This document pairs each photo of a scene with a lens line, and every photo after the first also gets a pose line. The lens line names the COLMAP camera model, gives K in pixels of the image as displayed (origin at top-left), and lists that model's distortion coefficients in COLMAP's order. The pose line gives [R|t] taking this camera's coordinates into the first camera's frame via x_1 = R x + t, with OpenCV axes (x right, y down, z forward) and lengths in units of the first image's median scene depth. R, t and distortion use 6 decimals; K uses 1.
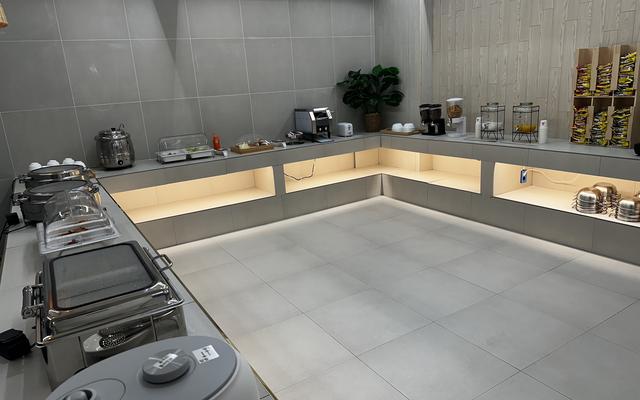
lens RADIAL K [[453.6, 0, 320.7], [0, 453.6, 199.9], [0, 0, 1]] dist [-0.003239, -0.002373]
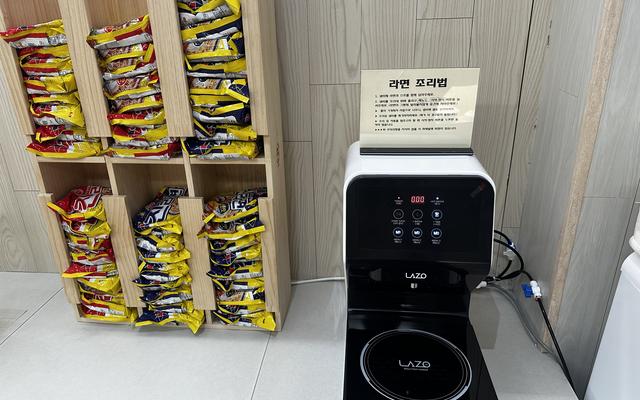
lens RADIAL K [[453.6, 0, 319.6], [0, 453.6, 199.5], [0, 0, 1]] dist [-0.003239, -0.002373]
pose [[0.603242, -0.261203, 0.753573, 0.485439], [0.195633, 0.964445, 0.177690, -0.231022], [-0.773192, 0.040234, 0.632894, 0.767860]]
